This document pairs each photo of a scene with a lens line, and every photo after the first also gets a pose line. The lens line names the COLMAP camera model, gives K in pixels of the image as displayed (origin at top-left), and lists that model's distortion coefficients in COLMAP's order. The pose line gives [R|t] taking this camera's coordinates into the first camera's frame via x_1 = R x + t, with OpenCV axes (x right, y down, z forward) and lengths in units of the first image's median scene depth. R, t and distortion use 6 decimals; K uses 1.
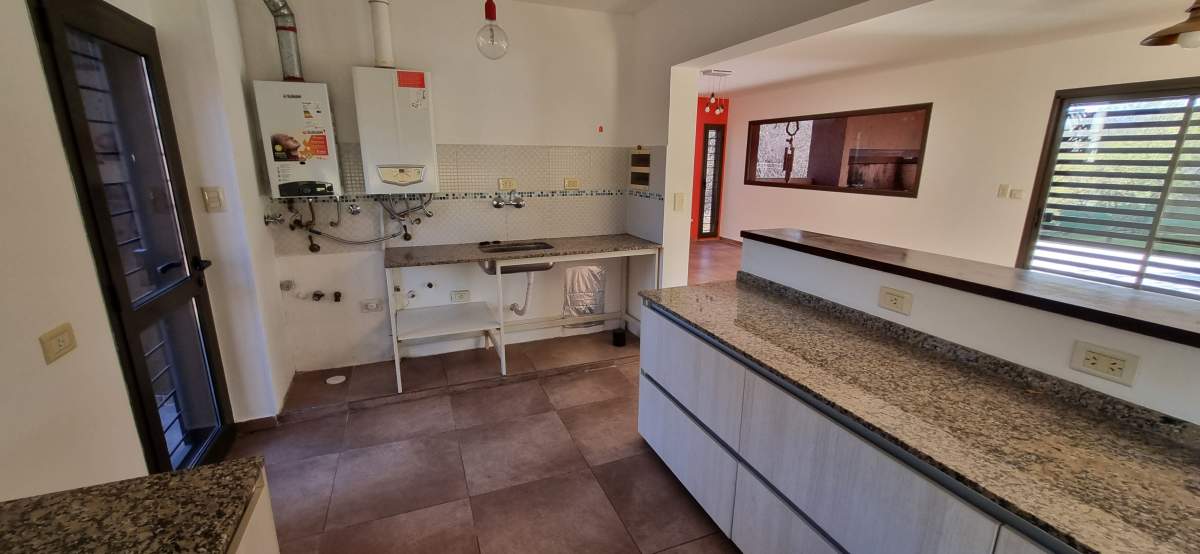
lens RADIAL K [[469.3, 0, 605.3], [0, 469.3, 274.4], [0, 0, 1]] dist [-0.003374, 0.000229]
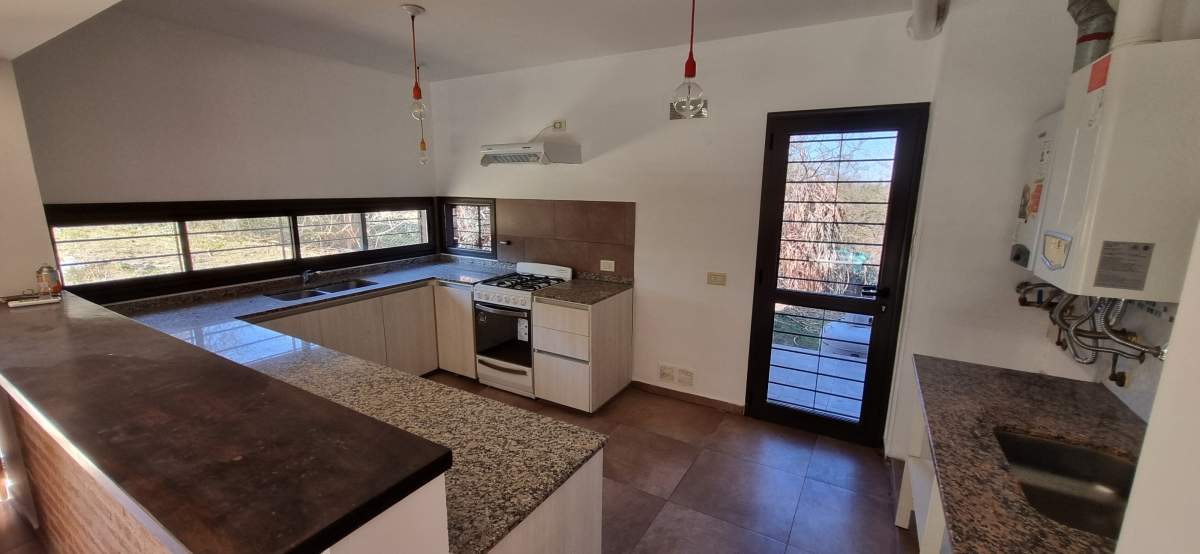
lens RADIAL K [[469.3, 0, 593.6], [0, 469.3, 277.9], [0, 0, 1]] dist [-0.003374, 0.000229]
pose [[-0.803083, 0.101106, -0.587226, 0.475886], [-0.156647, 0.915012, 0.371771, -0.419976], [0.574908, 0.390551, -0.718993, 1.517006]]
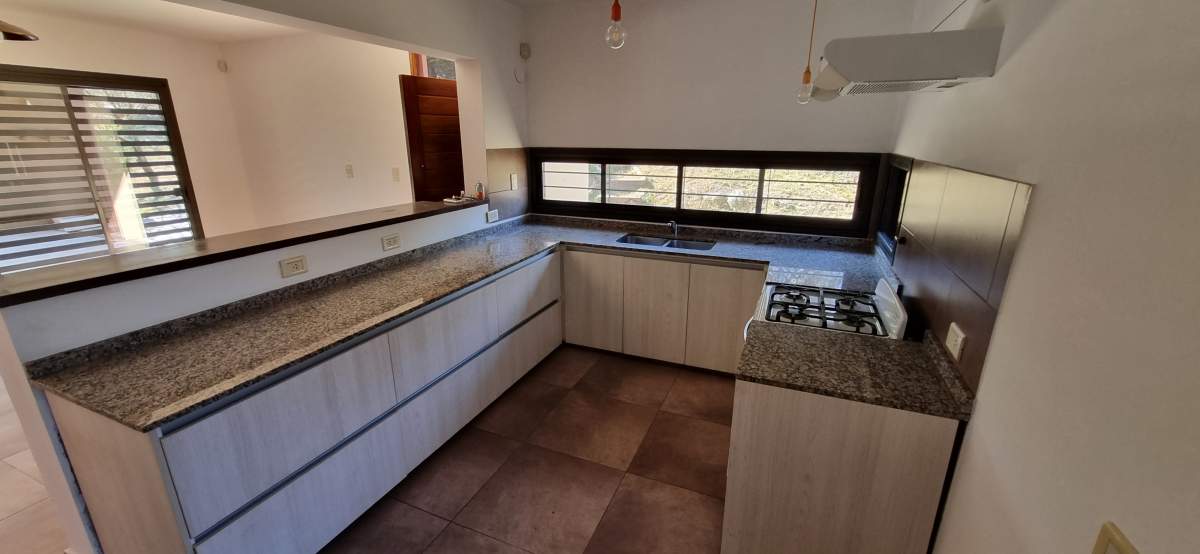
lens RADIAL K [[469.3, 0, 596.5], [0, 469.3, 276.2], [0, 0, 1]] dist [-0.003374, 0.000229]
pose [[-0.702215, -0.218464, 0.677619, -0.663205], [0.158973, 0.879617, 0.448332, -0.294989], [-0.693990, 0.422548, -0.582950, 0.996889]]
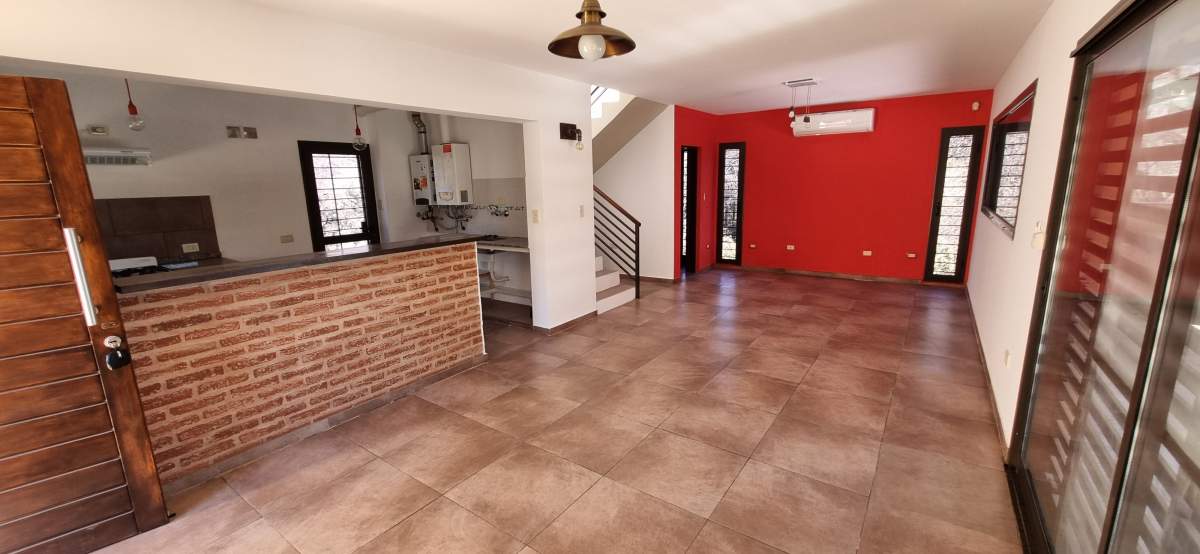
lens RADIAL K [[469.3, 0, 596.3], [0, 469.3, 276.1], [0, 0, 1]] dist [-0.003374, 0.000229]
pose [[0.519624, 0.147273, -0.841606, 2.252057], [-0.175458, 0.982431, 0.063585, -0.158730], [0.836185, 0.114627, 0.536335, 0.694731]]
